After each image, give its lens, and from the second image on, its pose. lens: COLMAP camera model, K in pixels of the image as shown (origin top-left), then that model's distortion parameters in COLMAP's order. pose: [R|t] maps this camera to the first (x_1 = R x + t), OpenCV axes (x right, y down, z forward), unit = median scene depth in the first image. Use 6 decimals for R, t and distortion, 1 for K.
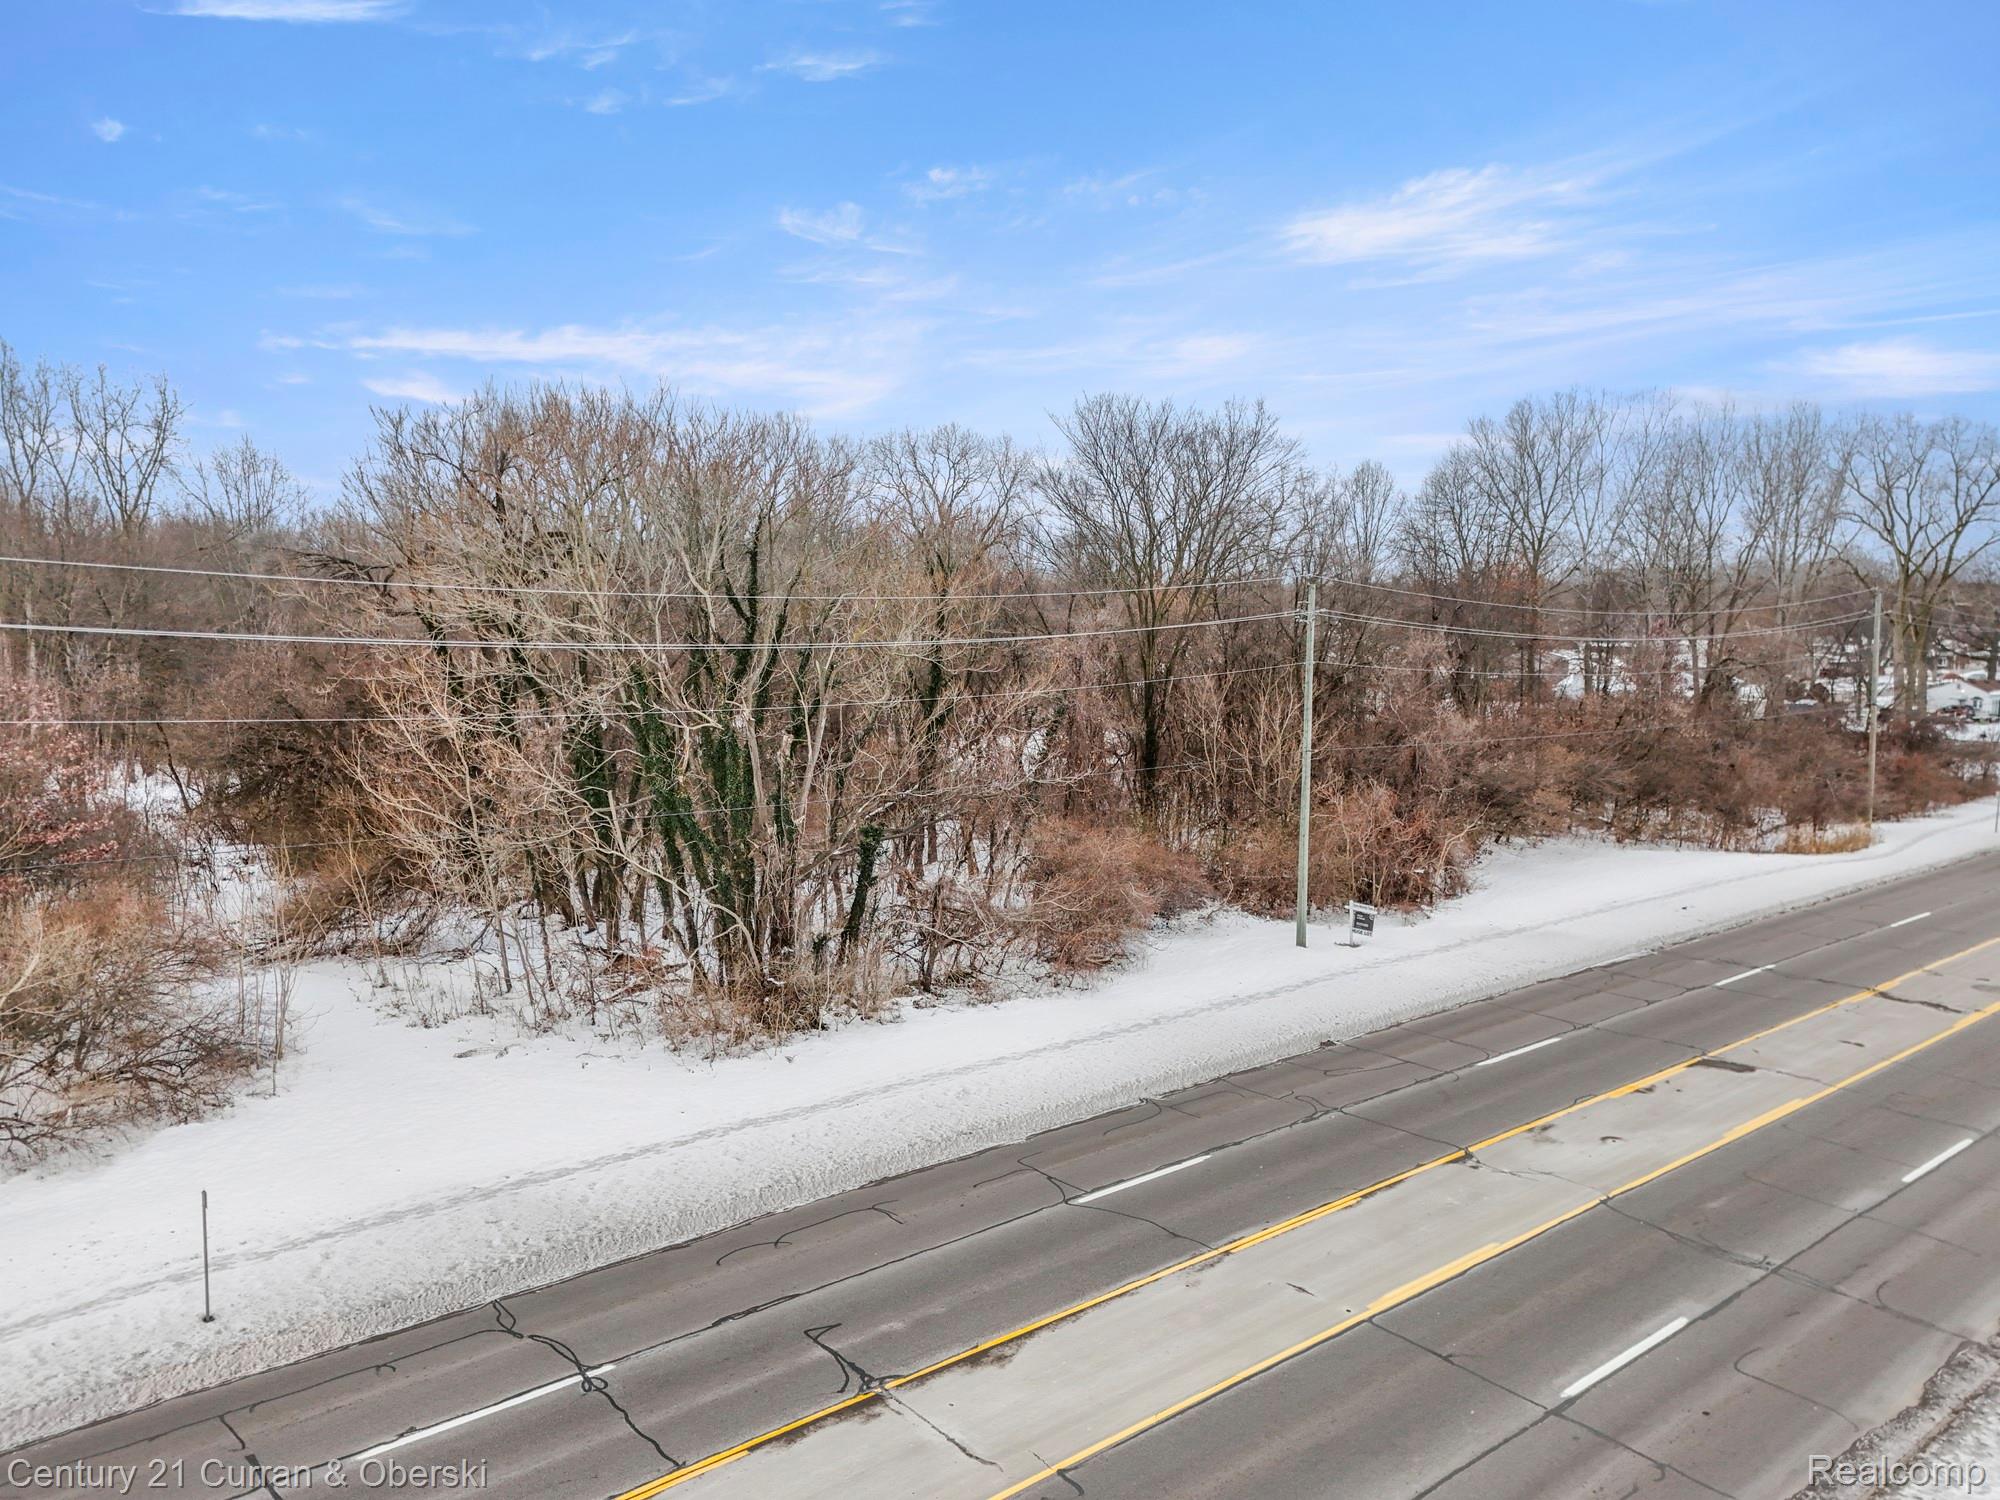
lens RADIAL K [[1491.4, 0, 979.1], [0, 1491.4, 747.2], [0, 0, 1]] dist [0.073216, -0.067065]
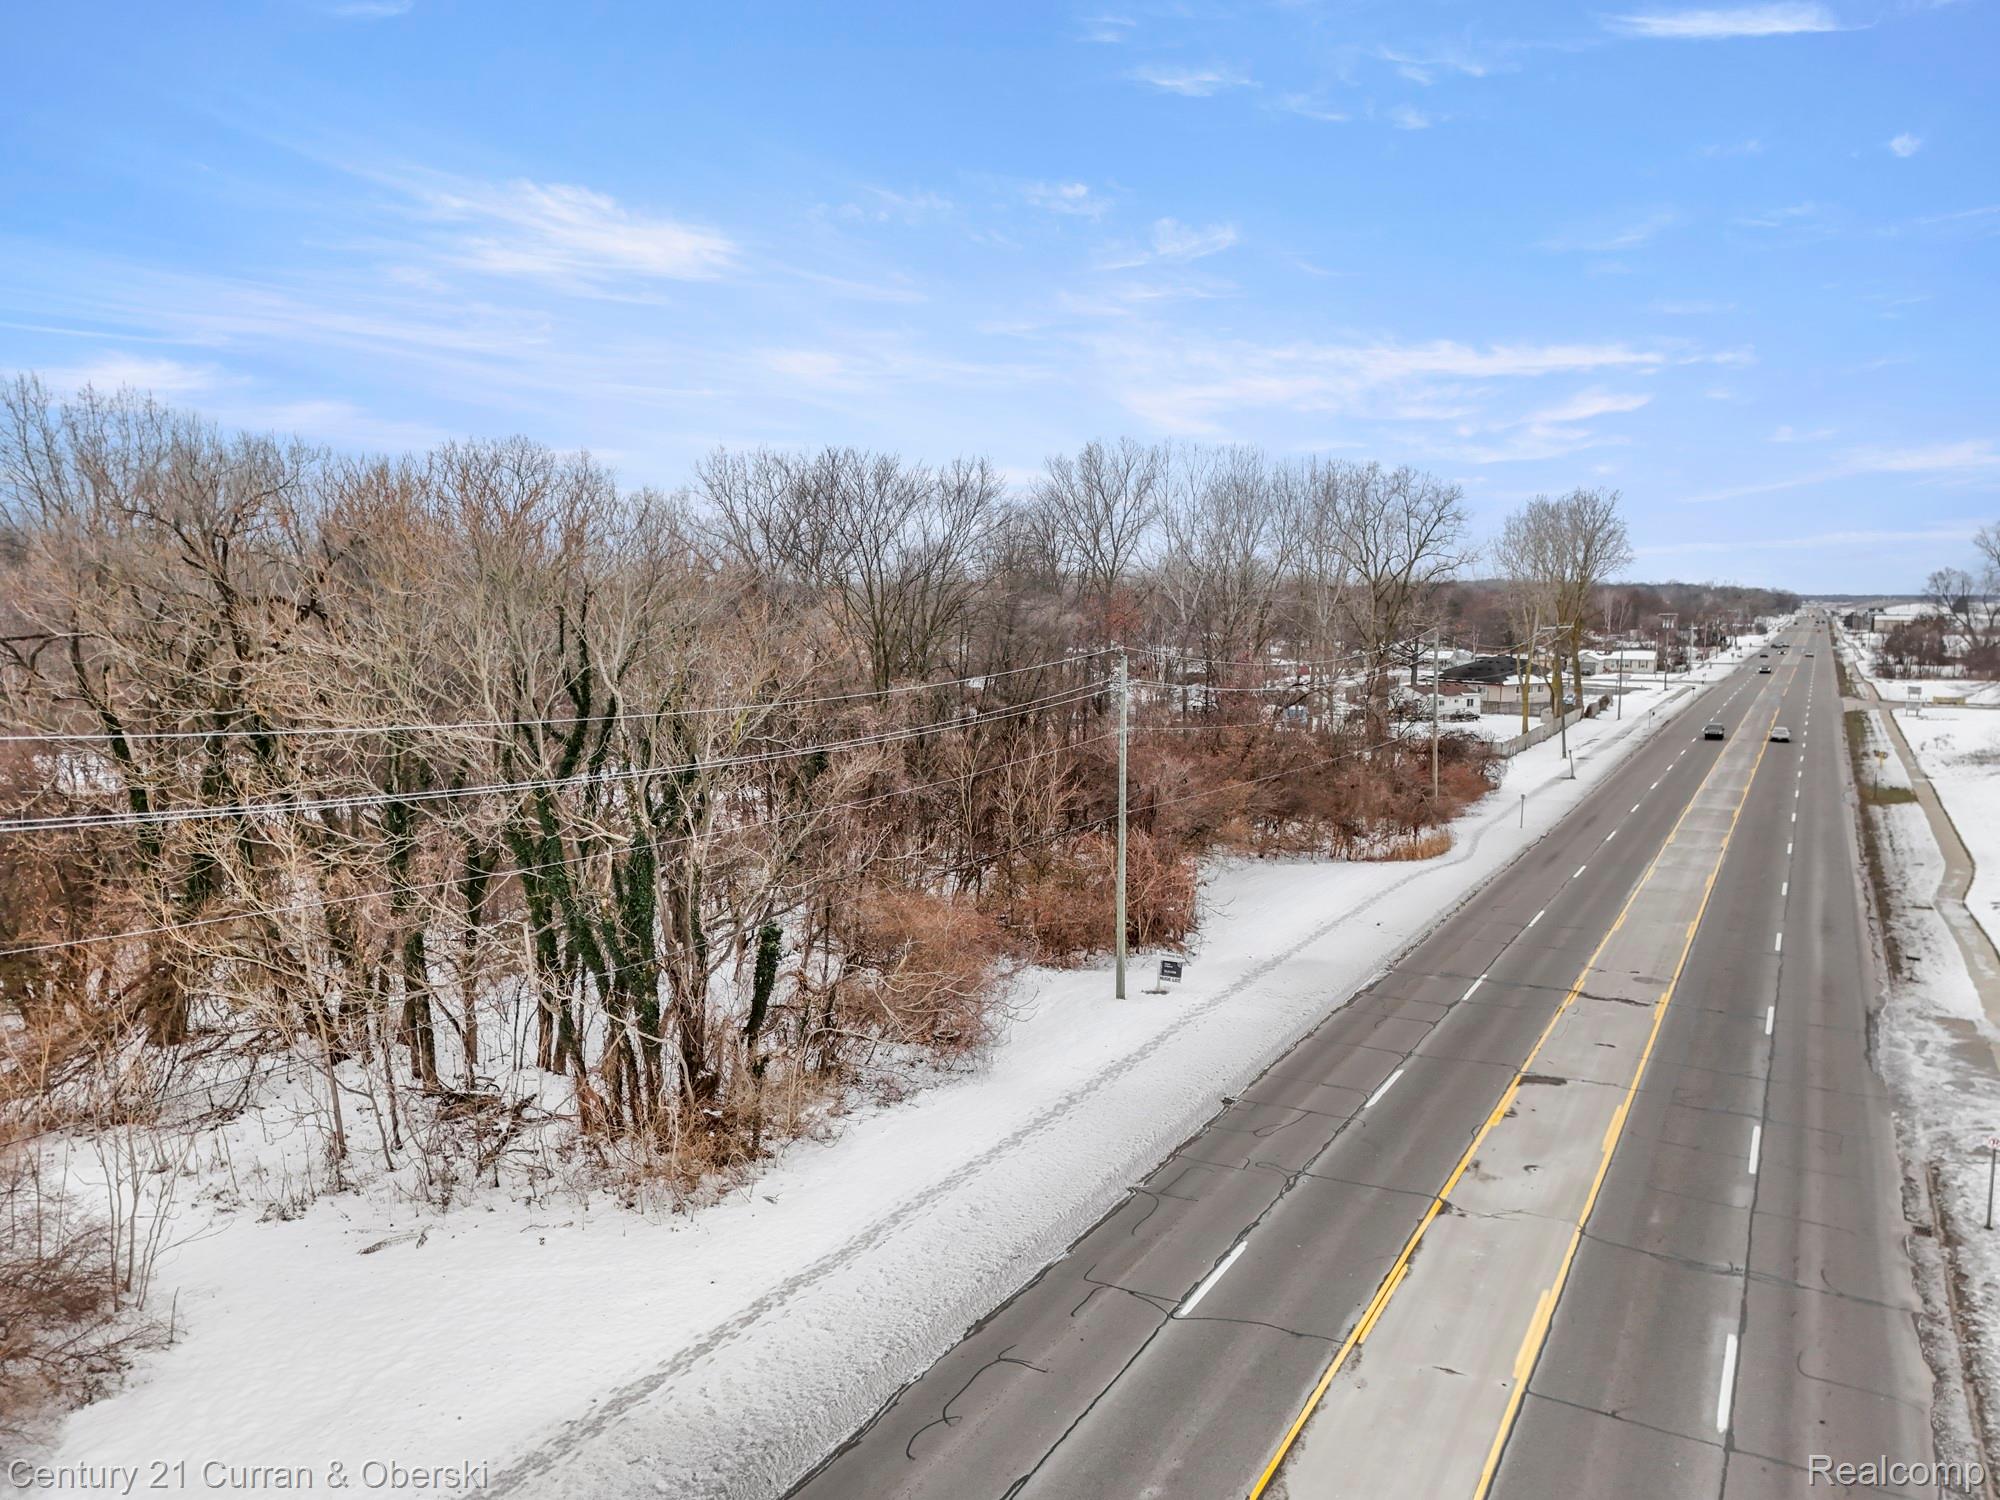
lens RADIAL K [[1491.4, 0, 999.6], [0, 1491.4, 739.1], [0, 0, 1]] dist [0.073216, -0.067065]
pose [[0.930357, -0.038802, 0.364597, -0.324825], [0.039570, 0.999202, 0.005366, -0.079124], [-0.364514, 0.009435, 0.931150, 0.067778]]
